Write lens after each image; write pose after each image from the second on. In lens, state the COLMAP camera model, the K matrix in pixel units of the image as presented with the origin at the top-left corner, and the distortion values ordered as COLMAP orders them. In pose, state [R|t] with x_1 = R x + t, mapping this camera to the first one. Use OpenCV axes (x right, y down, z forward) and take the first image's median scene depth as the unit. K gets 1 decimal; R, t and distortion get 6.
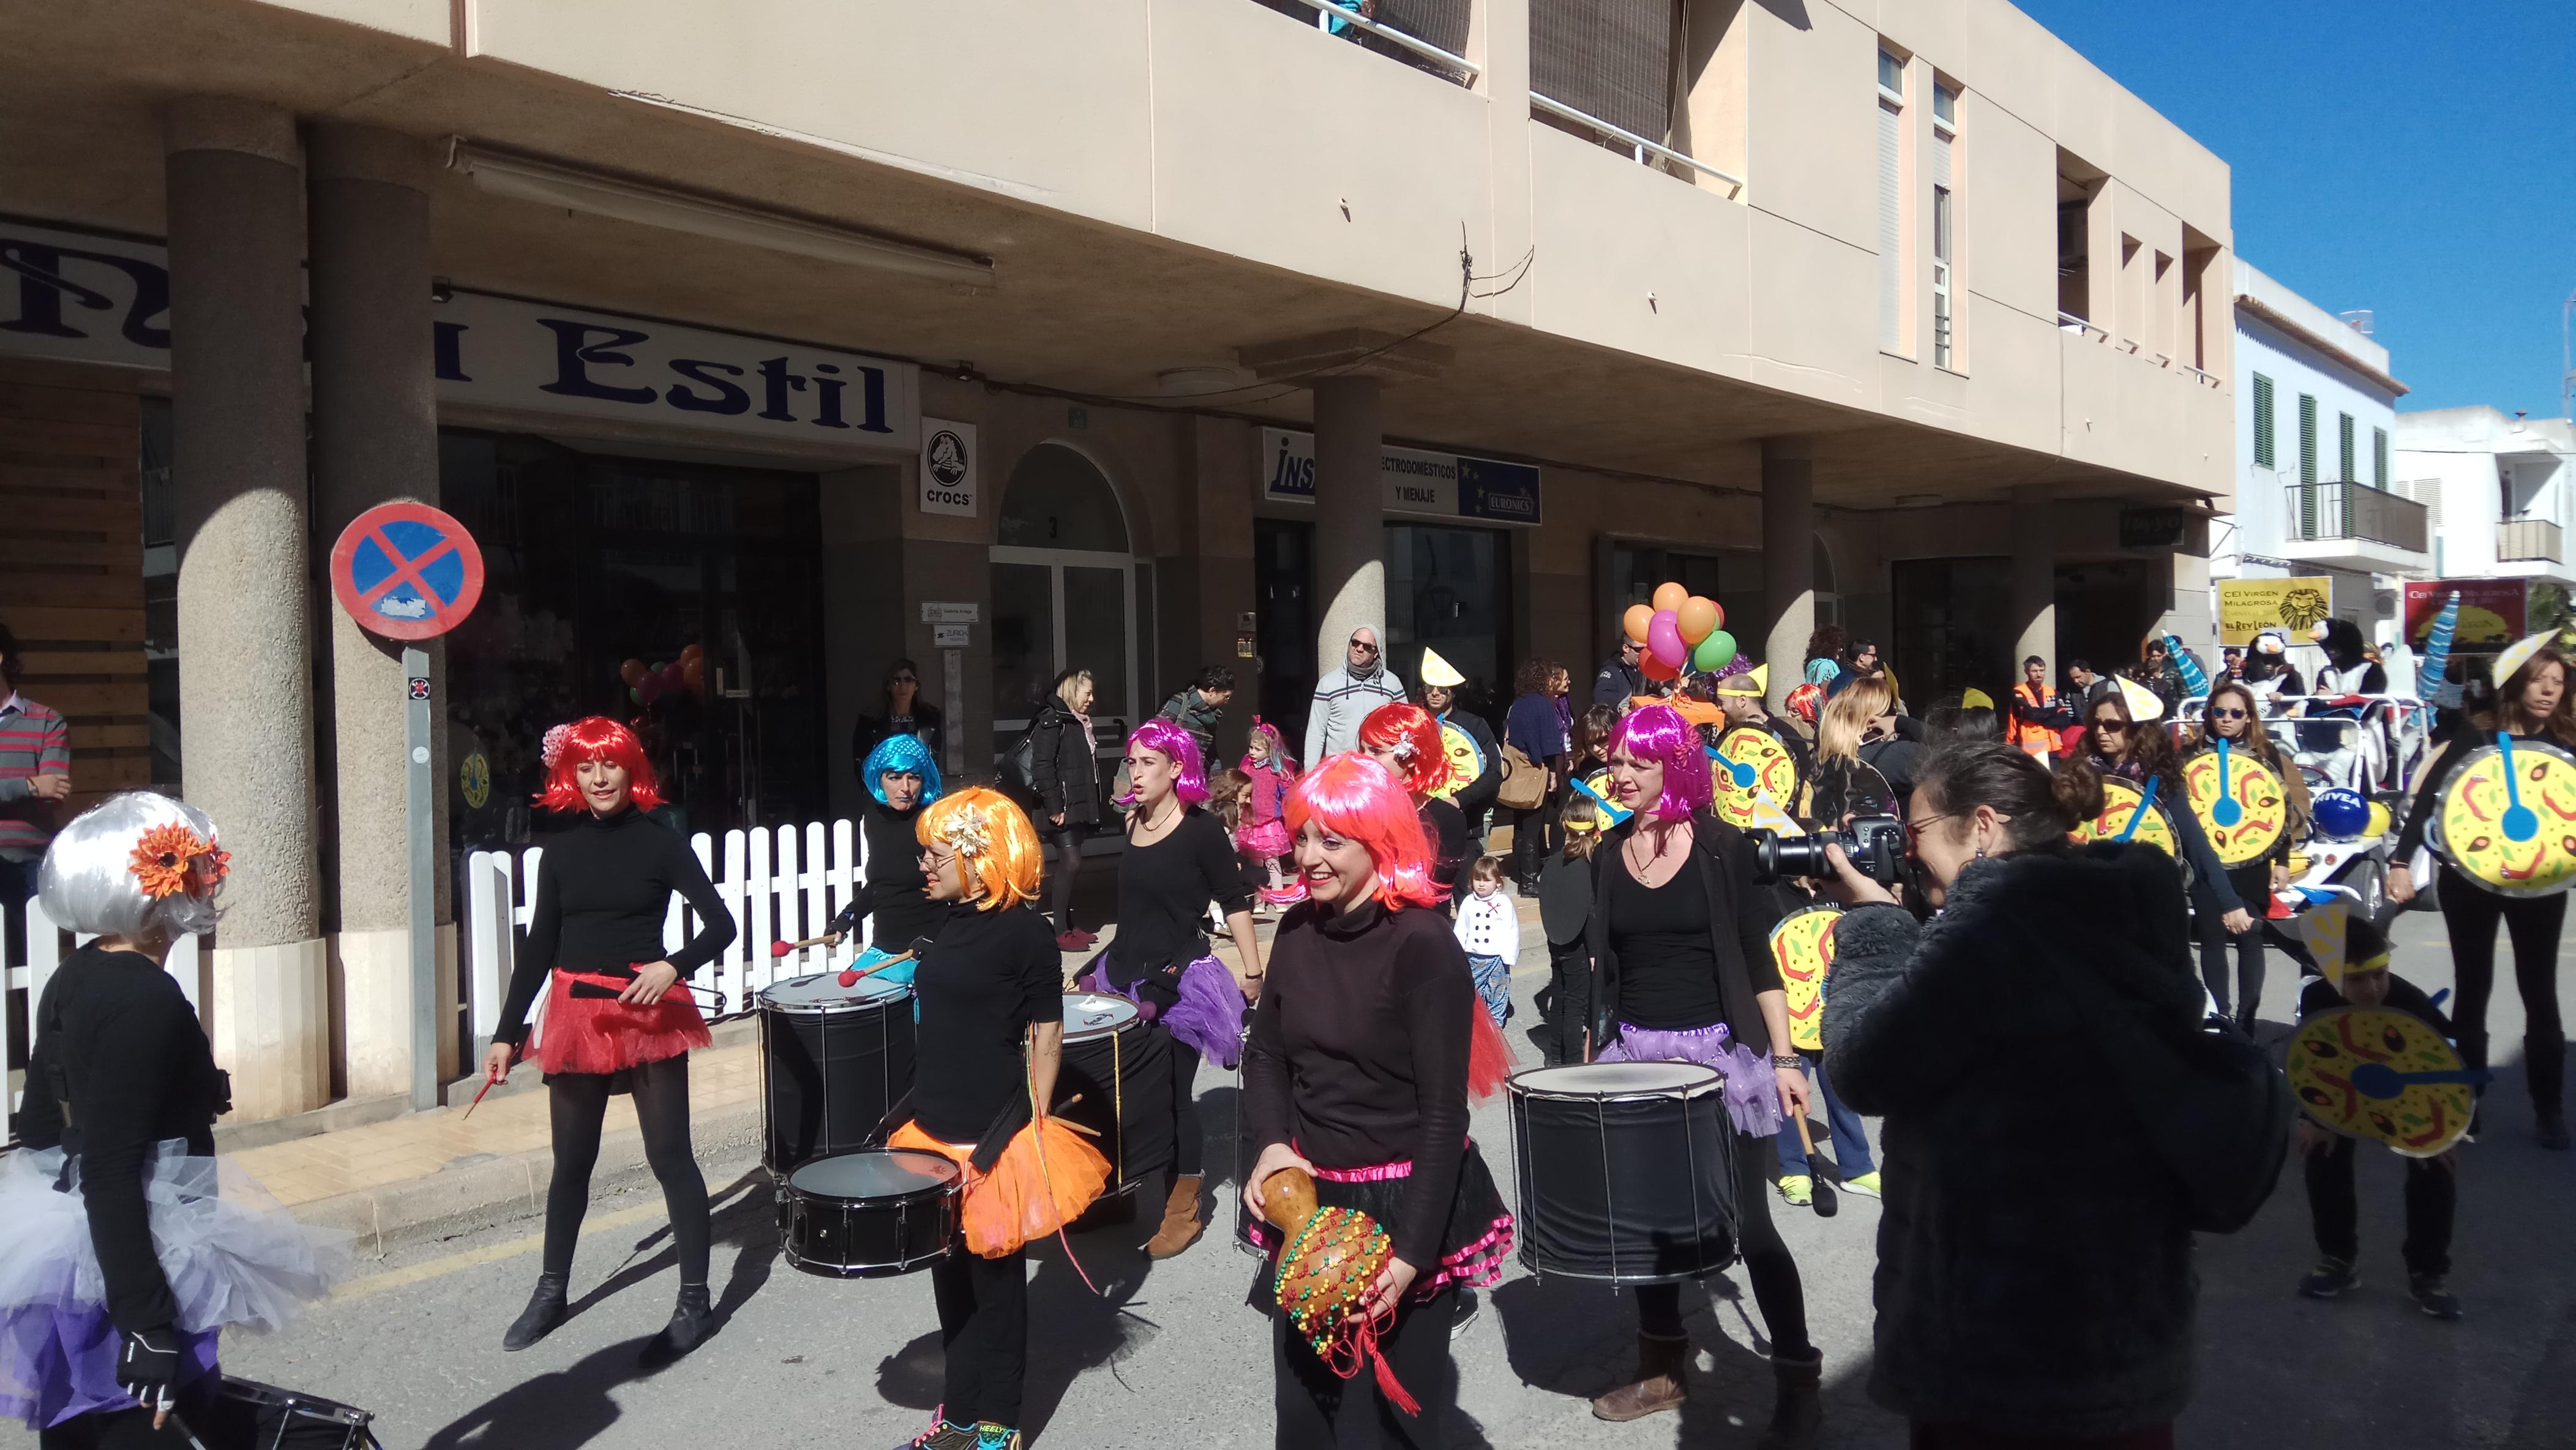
lens RADIAL K [[1976.5, 0, 1288.0], [0, 1976.5, 725.0], [0, 0, 1]] dist [0.155971, -0.267431]
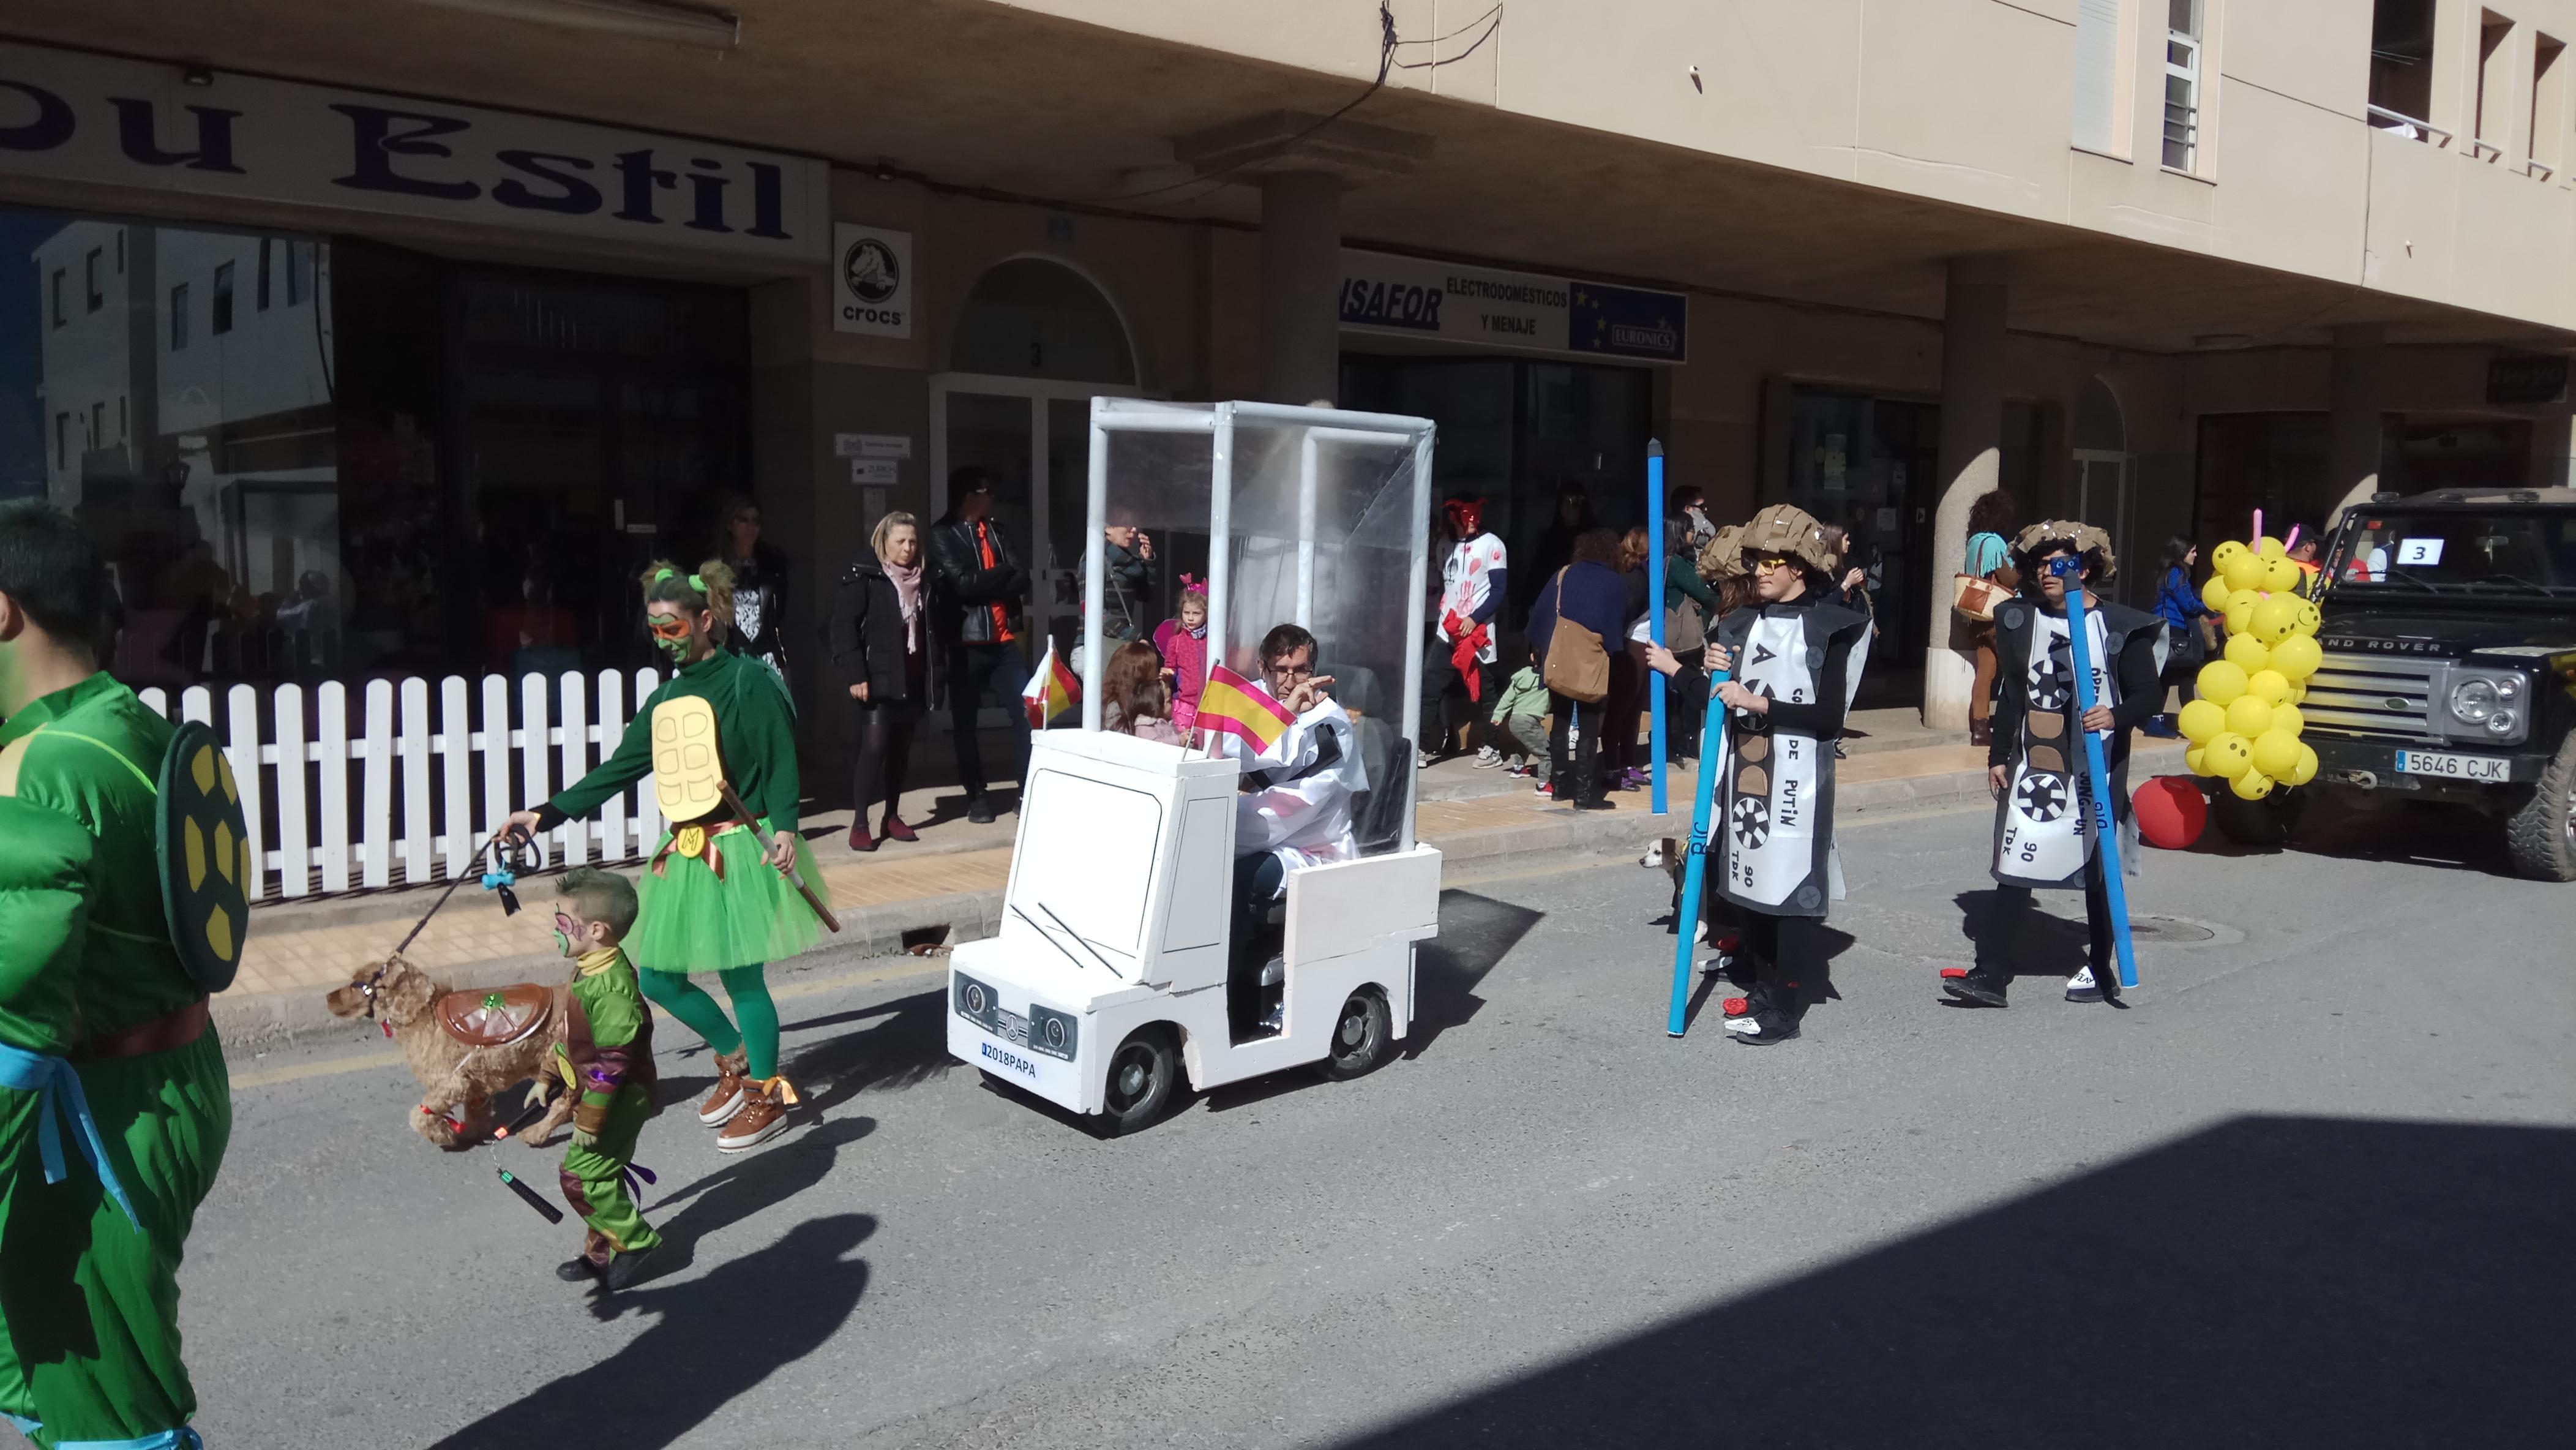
lens RADIAL K [[1976.5, 0, 1288.0], [0, 1976.5, 725.0], [0, 0, 1]] dist [0.155971, -0.267431]
pose [[0.977509, 0.049915, -0.204902, 0.206664], [-0.034815, 0.996450, 0.076653, -0.006632], [0.208001, -0.067795, 0.975776, 0.153563]]
